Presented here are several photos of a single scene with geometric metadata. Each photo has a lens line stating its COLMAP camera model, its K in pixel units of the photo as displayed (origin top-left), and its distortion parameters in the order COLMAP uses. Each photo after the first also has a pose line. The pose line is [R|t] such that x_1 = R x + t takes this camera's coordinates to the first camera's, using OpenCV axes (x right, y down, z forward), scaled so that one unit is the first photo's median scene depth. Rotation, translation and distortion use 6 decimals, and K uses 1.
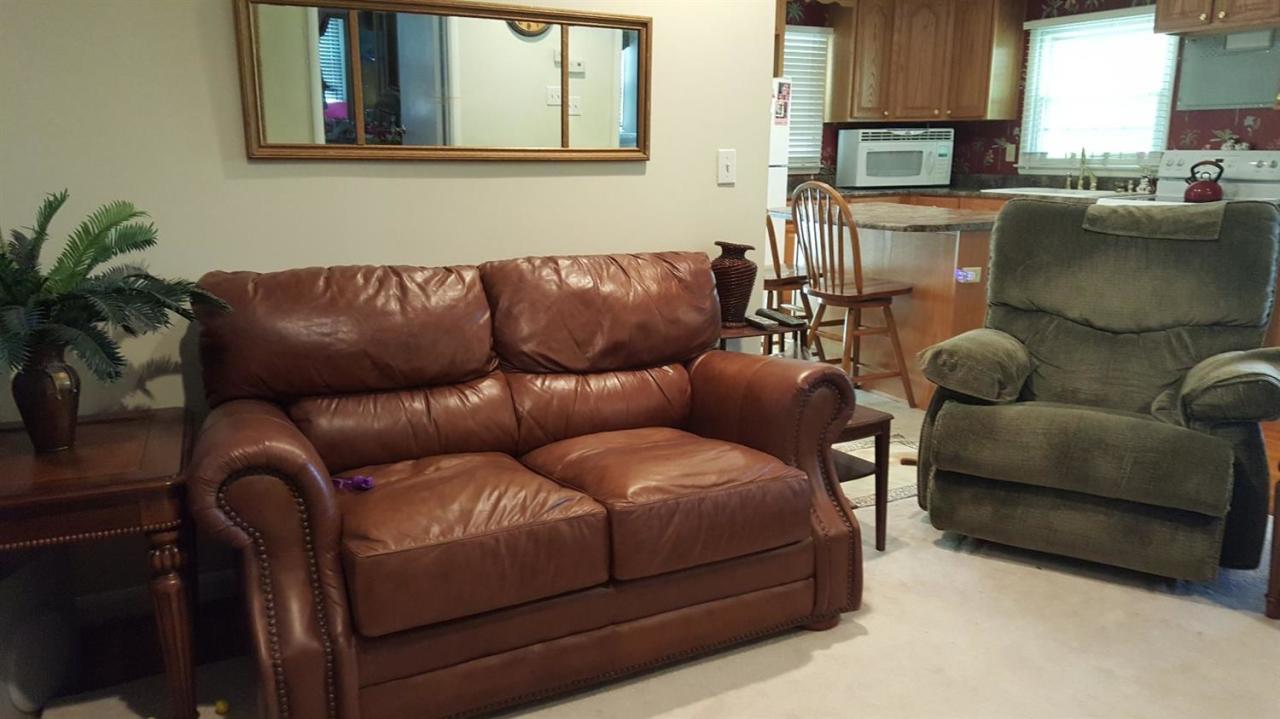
lens RADIAL K [[970.7, 0, 655.4], [0, 970.7, 369.0], [0, 0, 1]] dist [0.144836, -0.245535]
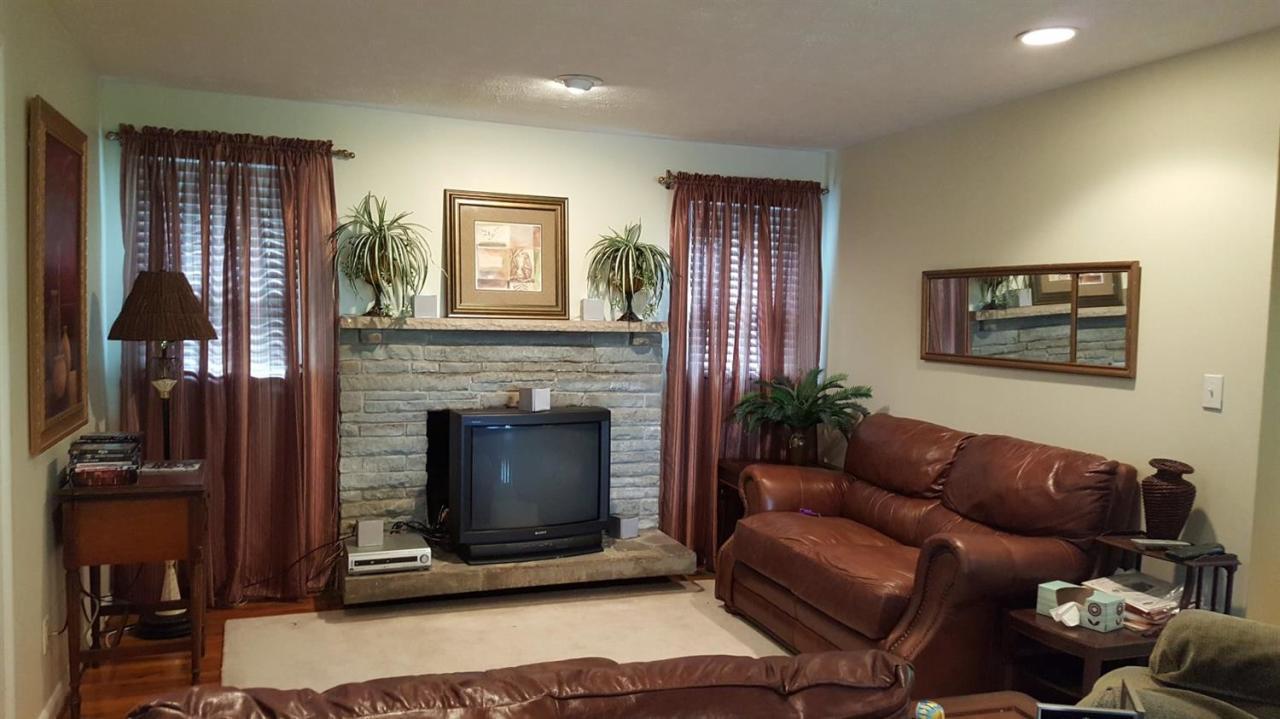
lens RADIAL K [[936.1, 0, 609.9], [0, 936.1, 378.0], [0, 0, 1]] dist [0.161870, -0.216806]
pose [[-0.160062, 0.067958, -0.984765, 1.168983], [-0.241665, 0.964570, 0.105844, -0.184772], [0.957068, 0.254924, -0.137968, 0.576431]]
